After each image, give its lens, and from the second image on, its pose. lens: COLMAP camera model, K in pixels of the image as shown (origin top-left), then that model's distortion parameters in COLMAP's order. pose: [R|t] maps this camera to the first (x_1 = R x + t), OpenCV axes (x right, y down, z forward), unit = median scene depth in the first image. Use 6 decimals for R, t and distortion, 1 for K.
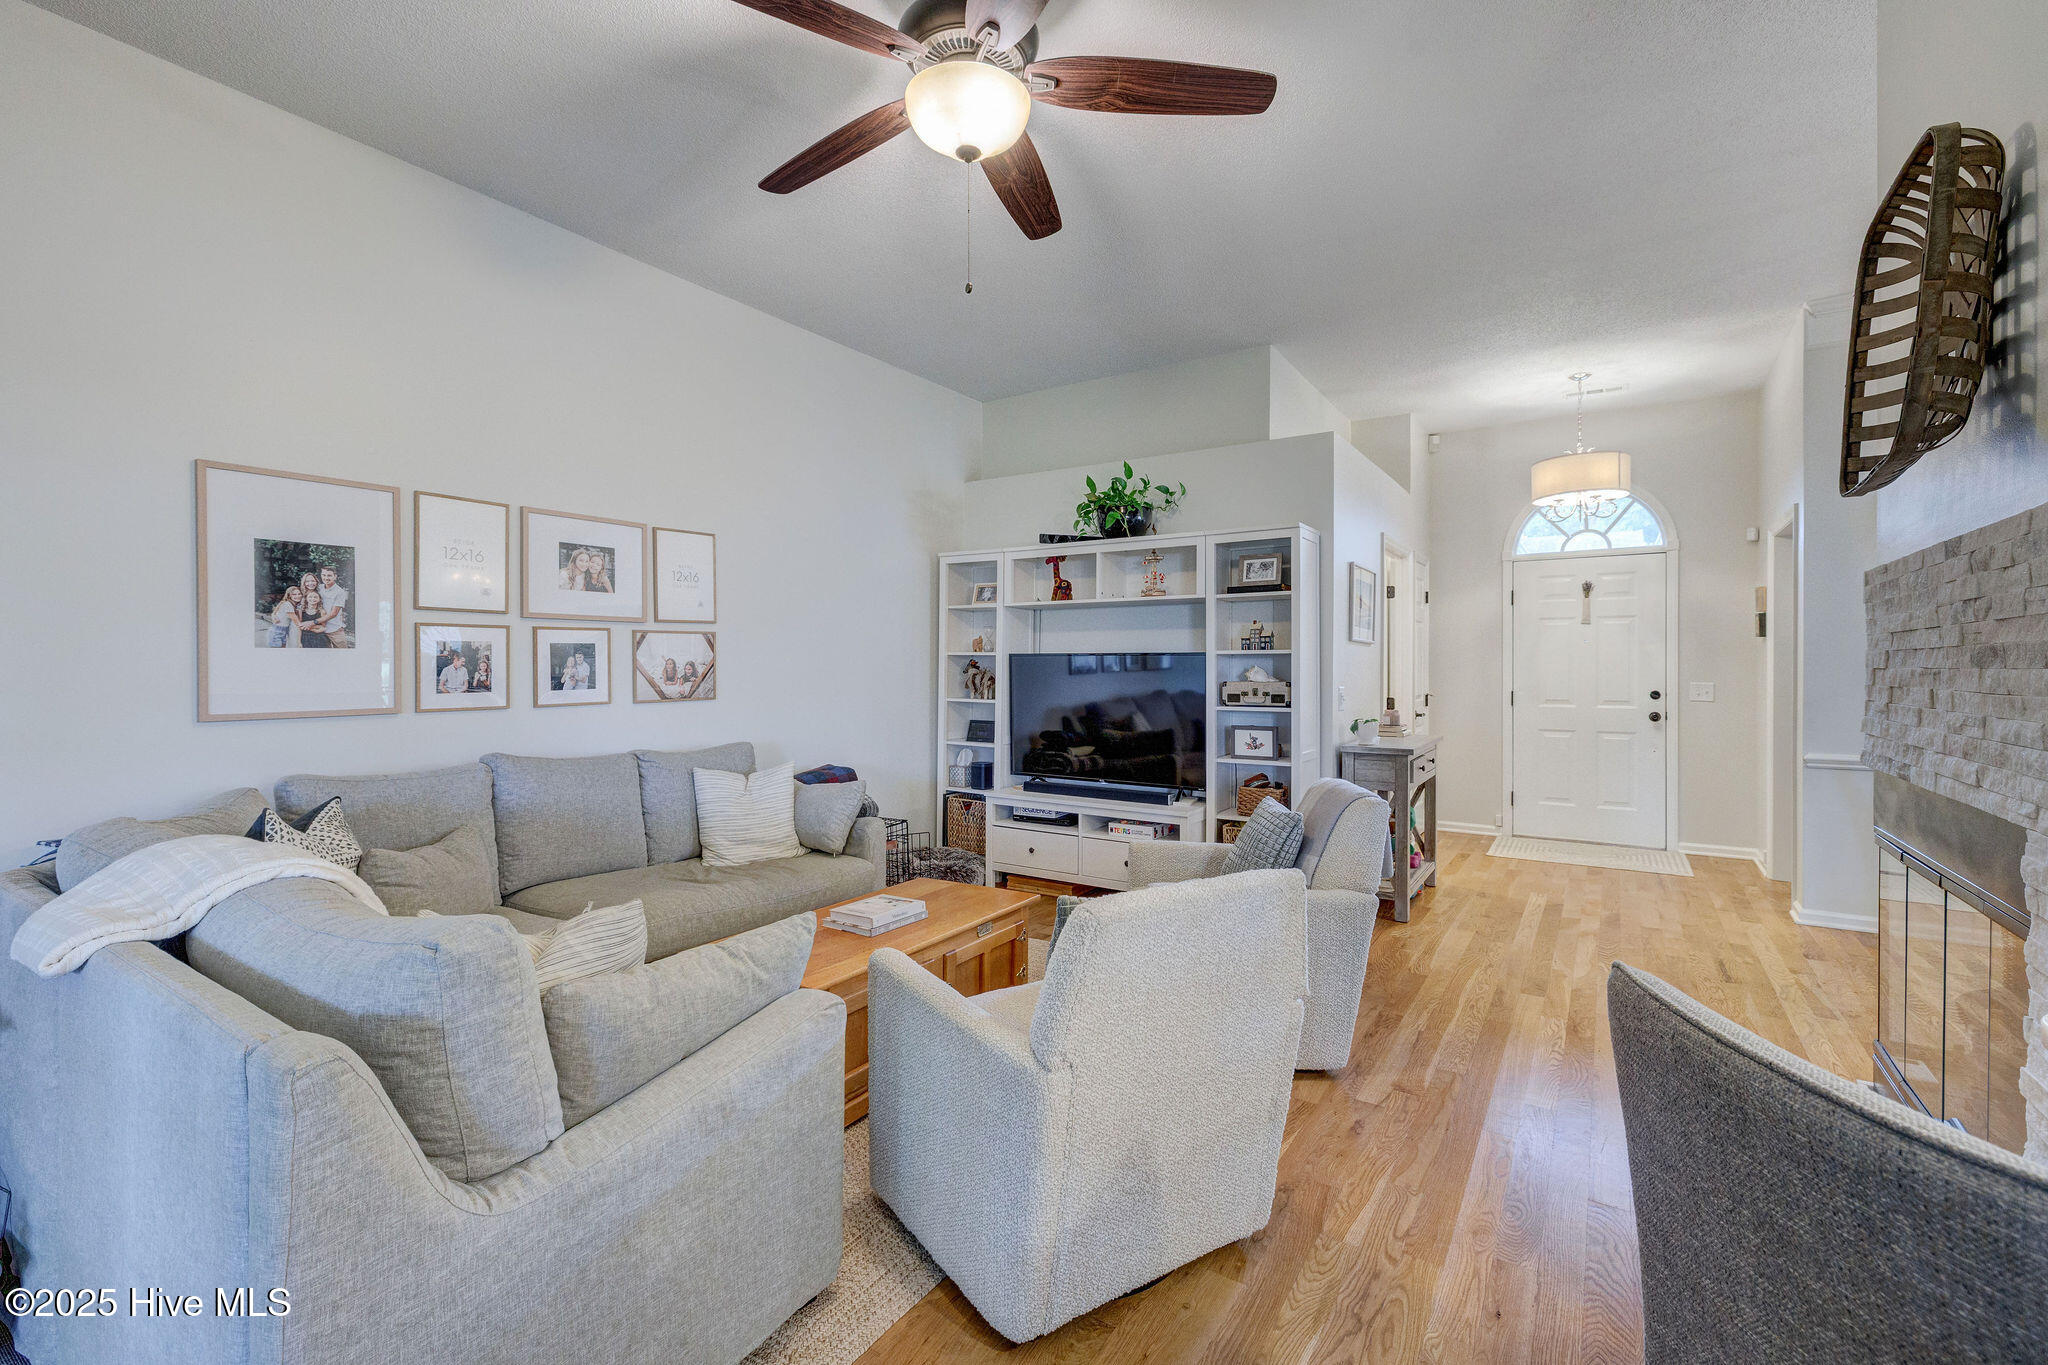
lens RADIAL K [[875.7, 0, 1014.6], [0, 875.7, 664.5], [0, 0, 1]] dist [-0.003404, 0.000196]
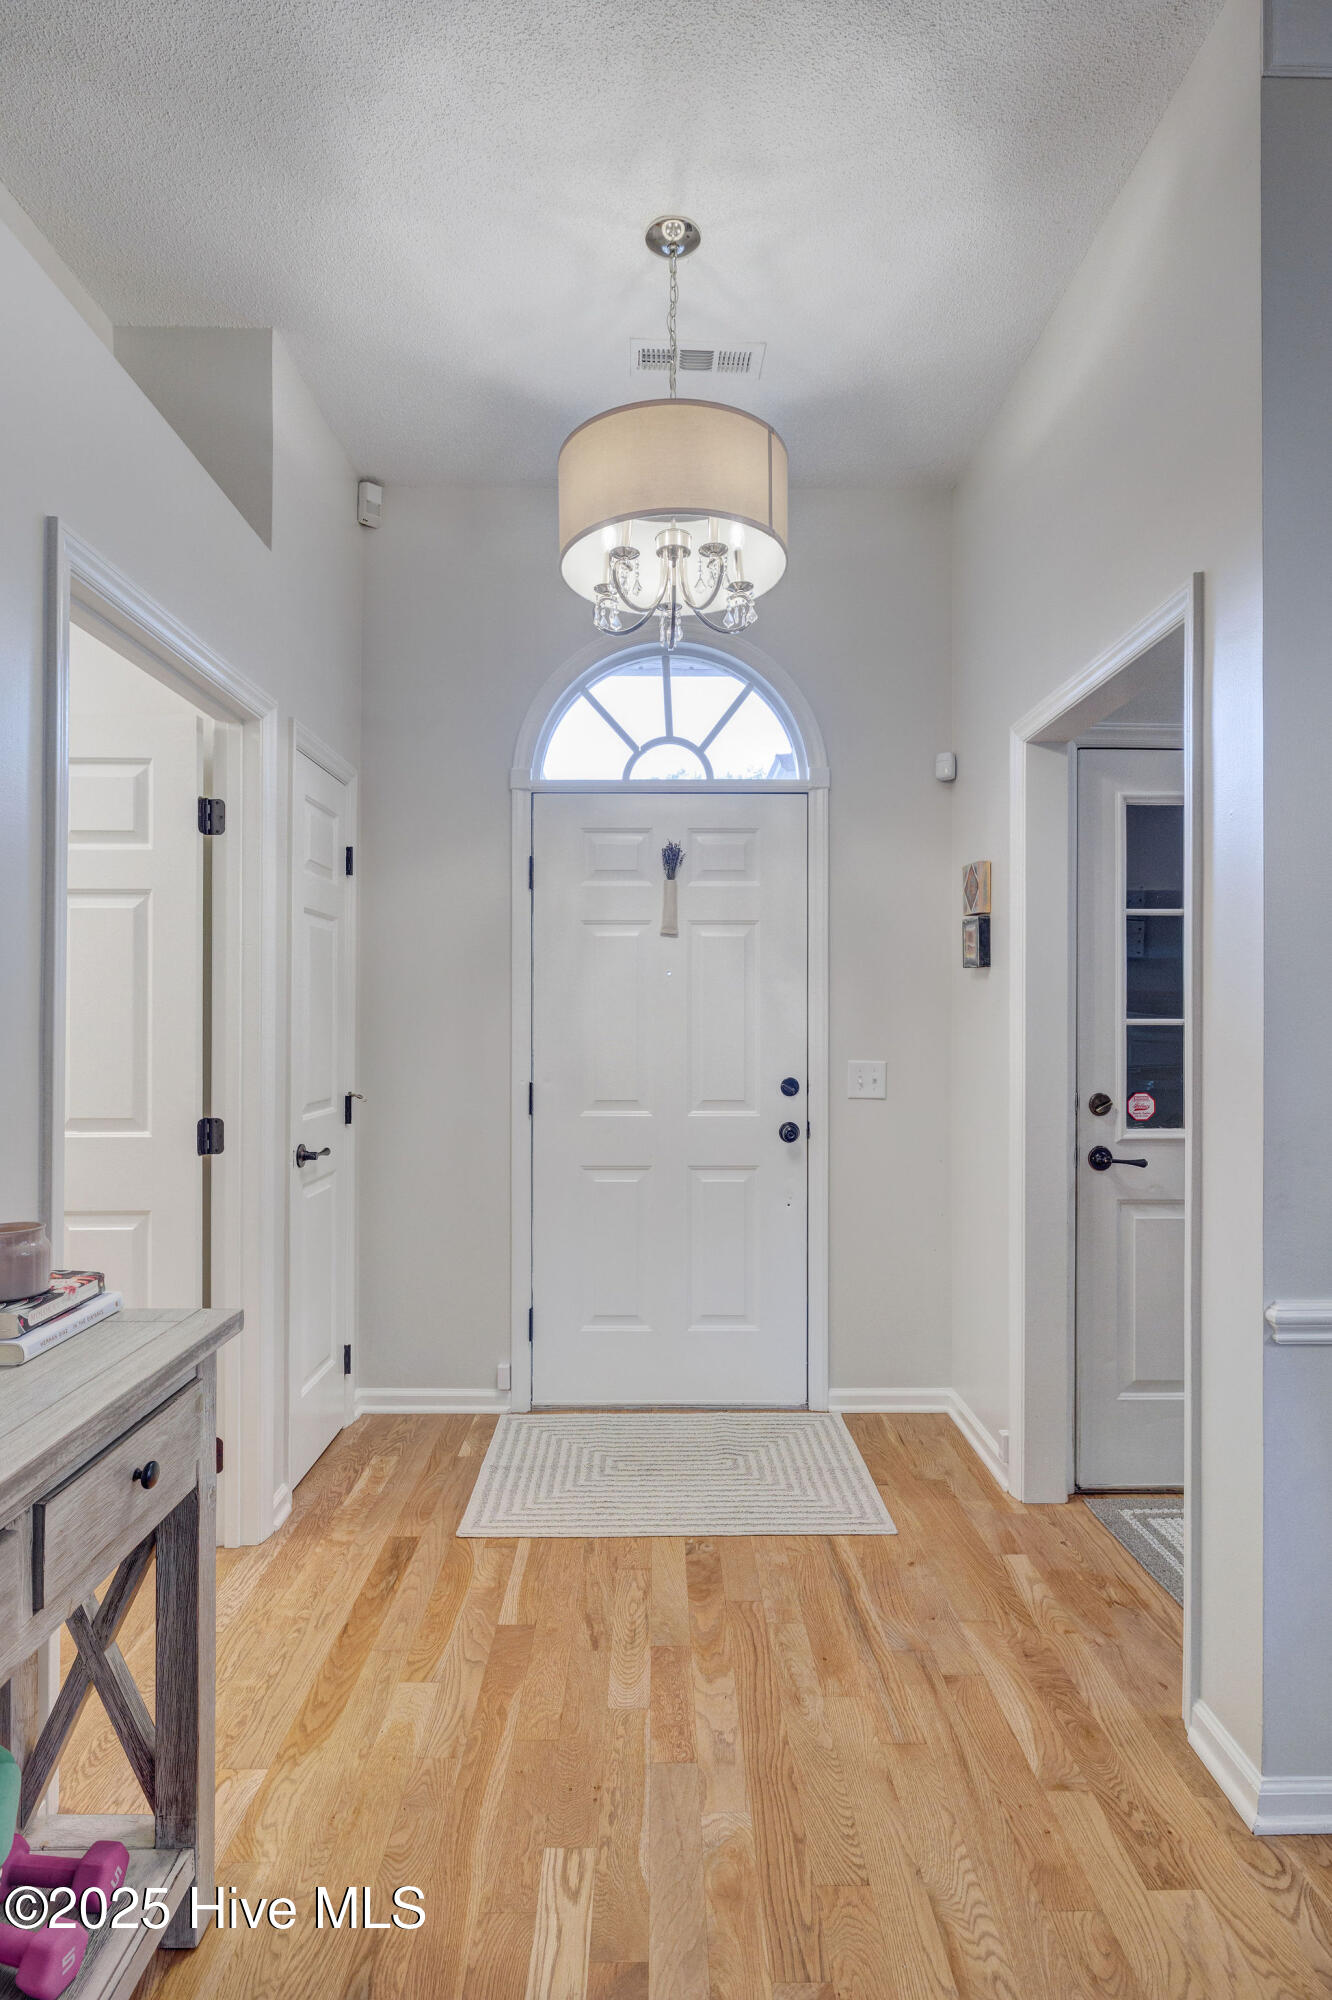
lens RADIAL K [[1029.0, 0, 665.5], [0, 1029.0, 1003.5], [0, 0, 1]] dist [0.001746, 0.000090]
pose [[0.820474, 0.006086, 0.571651, 0.341535], [-0.000058, 0.999944, -0.010563, -0.004843], [-0.571683, 0.008633, 0.820429, 0.556169]]
